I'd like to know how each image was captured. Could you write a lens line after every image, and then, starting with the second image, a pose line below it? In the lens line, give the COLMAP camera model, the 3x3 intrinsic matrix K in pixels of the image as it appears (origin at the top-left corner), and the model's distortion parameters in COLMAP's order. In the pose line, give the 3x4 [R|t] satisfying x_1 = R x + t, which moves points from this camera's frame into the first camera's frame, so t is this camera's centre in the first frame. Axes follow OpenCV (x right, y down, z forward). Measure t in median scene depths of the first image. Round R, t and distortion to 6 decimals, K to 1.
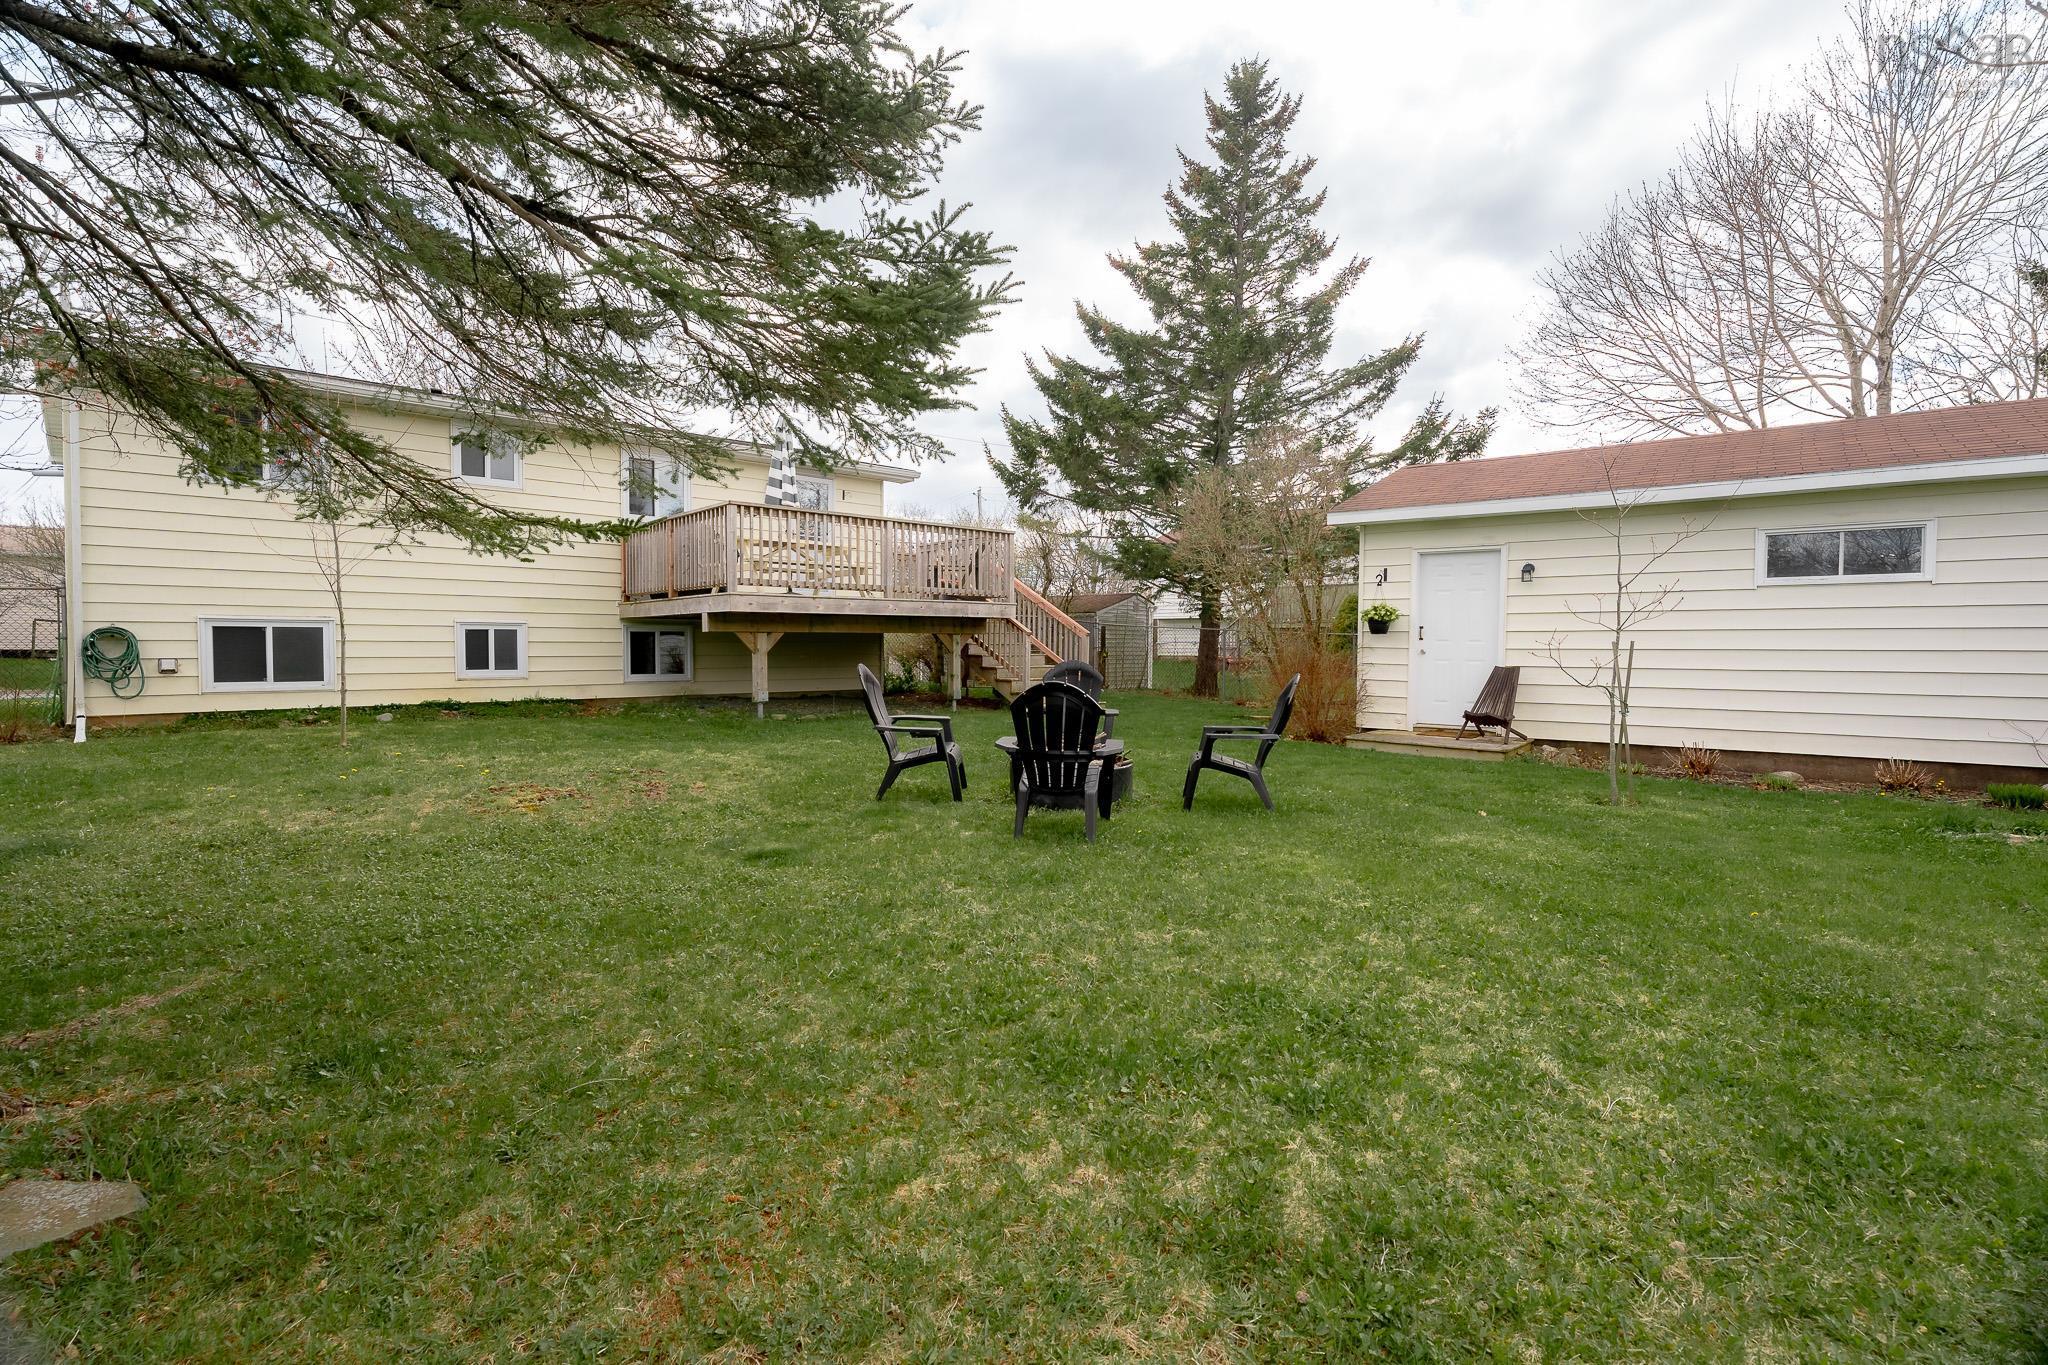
lens RADIAL K [[976.7, 0, 1023.0], [0, 976.7, 673.6], [0, 0, 1]] dist [-0.003727, -0.000082]
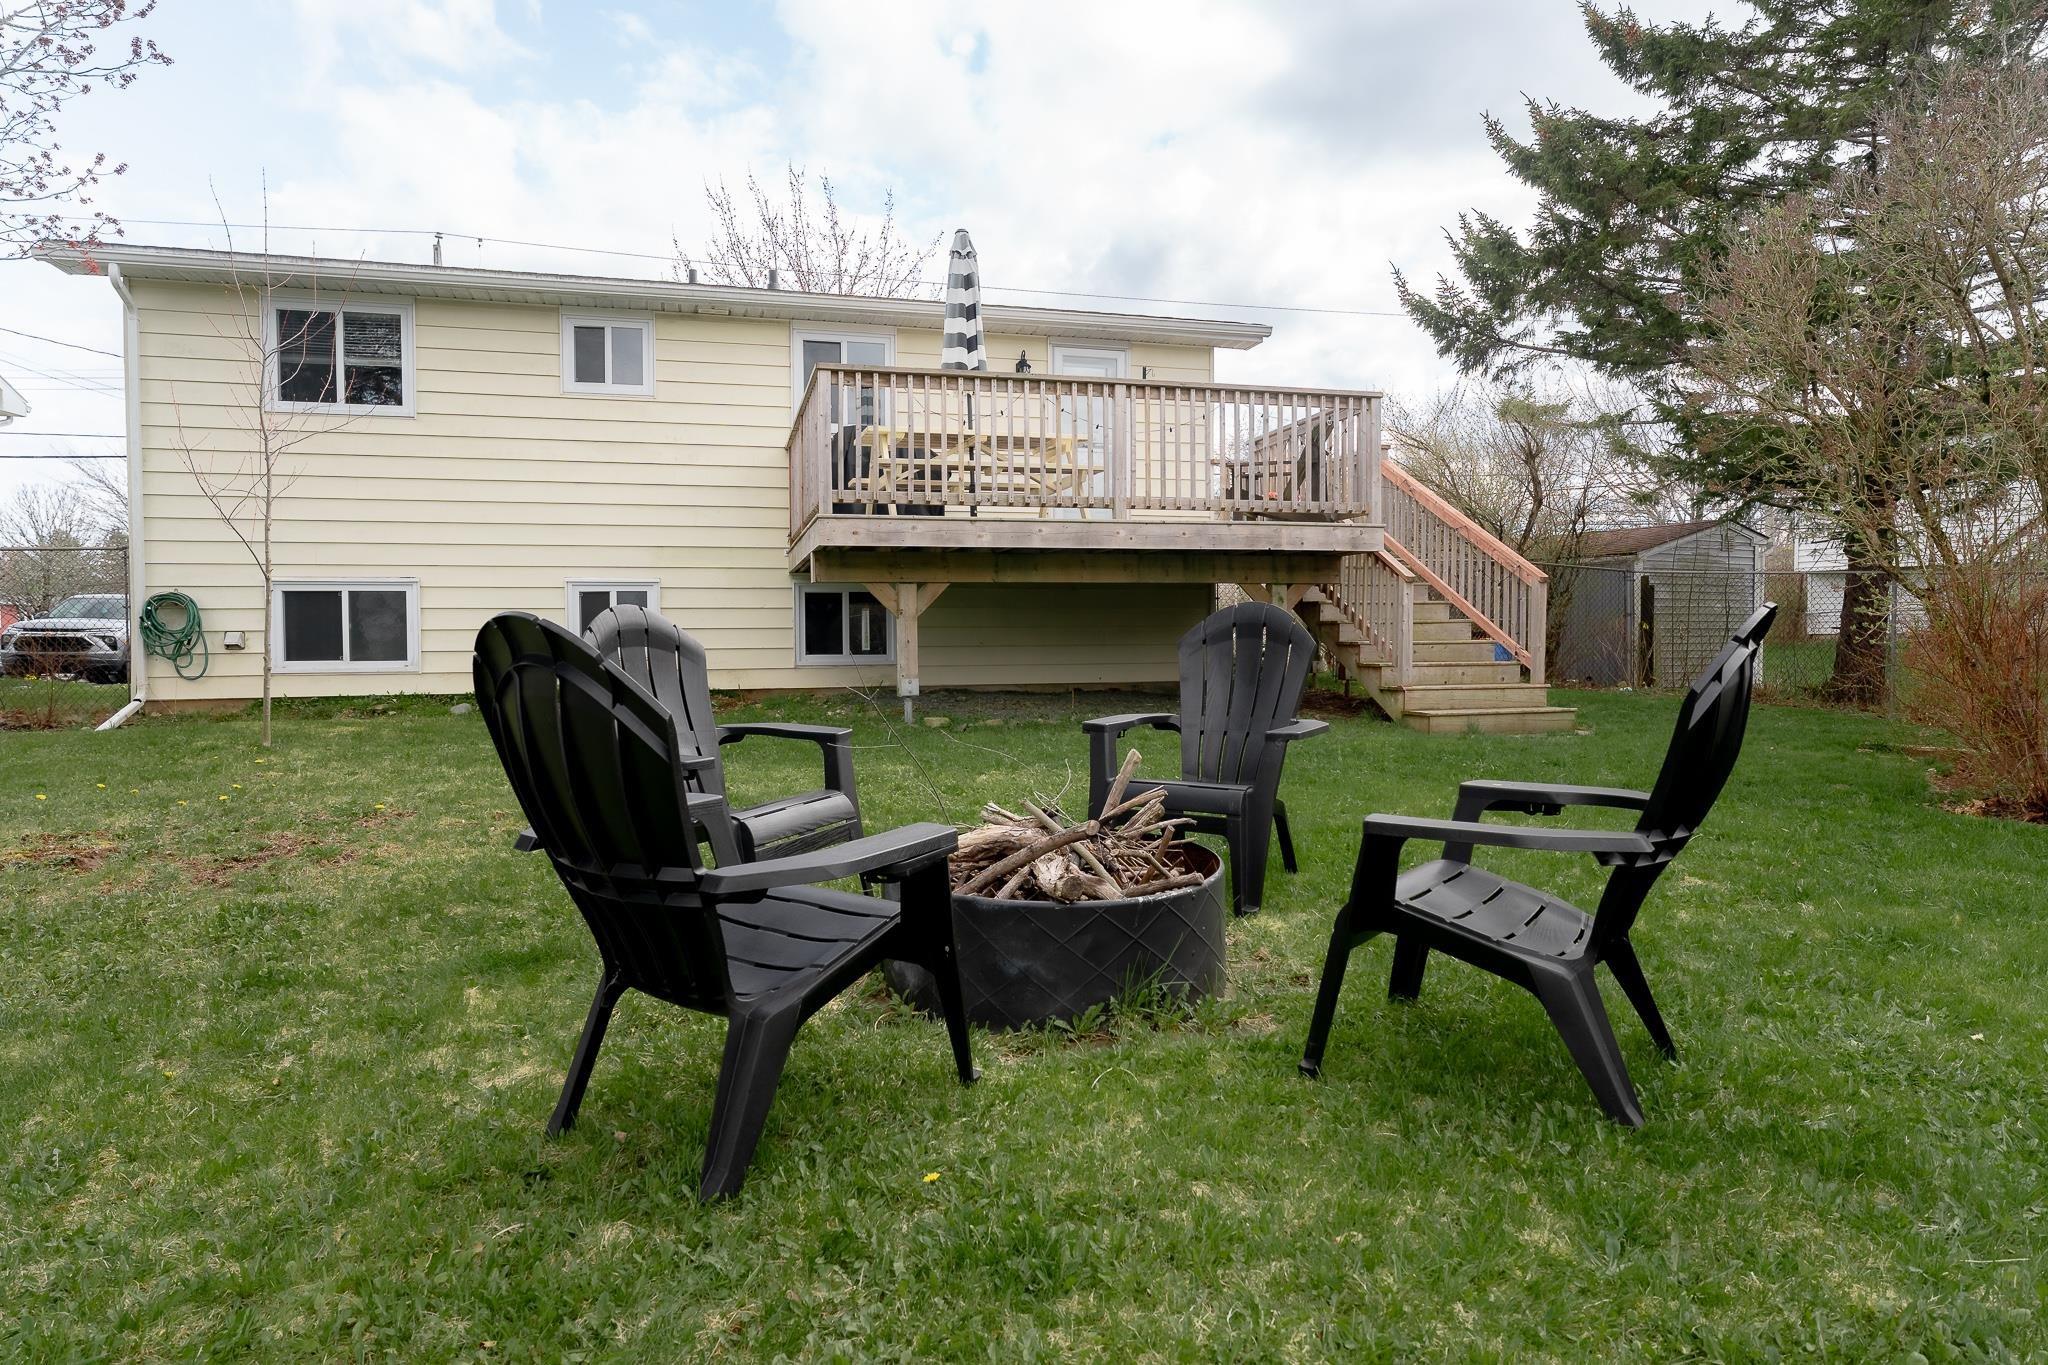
lens RADIAL K [[1217.0, 0, 1016.9], [0, 1217.0, 674.0], [0, 0, 1]] dist [-0.015100, 0.013229]
pose [[0.887801, 0.006887, -0.460175, 0.138244], [-0.004174, 0.999967, 0.006912, 0.008905], [0.460208, -0.004216, 0.887801, 0.338137]]
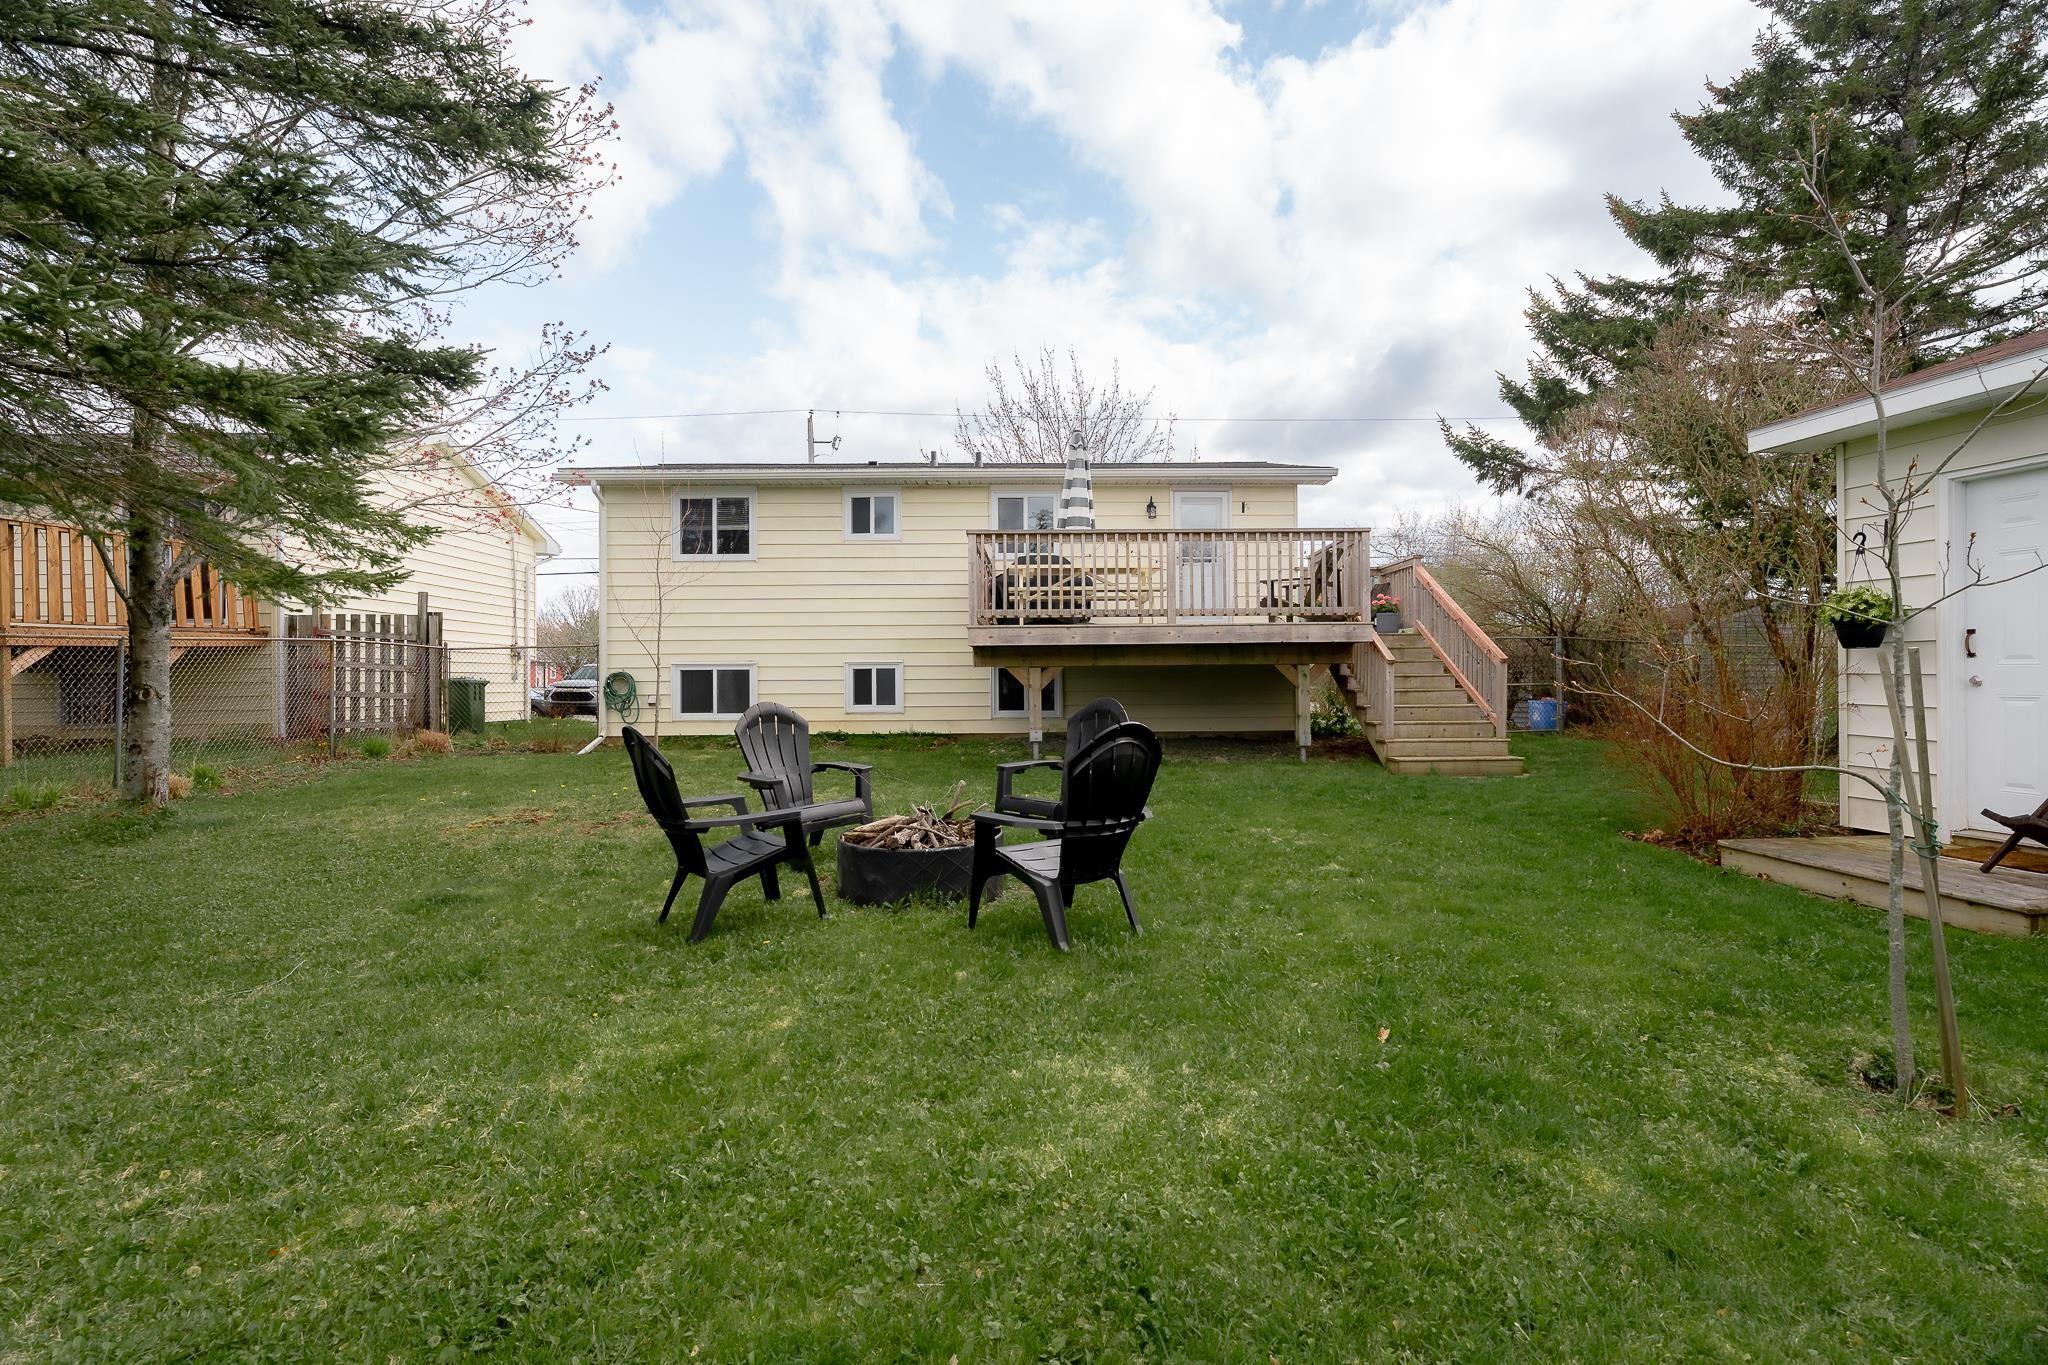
lens RADIAL K [[984.1, 0, 1020.6], [0, 984.1, 685.4], [0, 0, 1]] dist [0.000328, 0.000469]
pose [[0.740708, -0.005878, -0.671802, 0.337499], [-0.009742, 0.999763, -0.019488, -0.005861], [0.671757, 0.020980, 0.740474, 0.282555]]
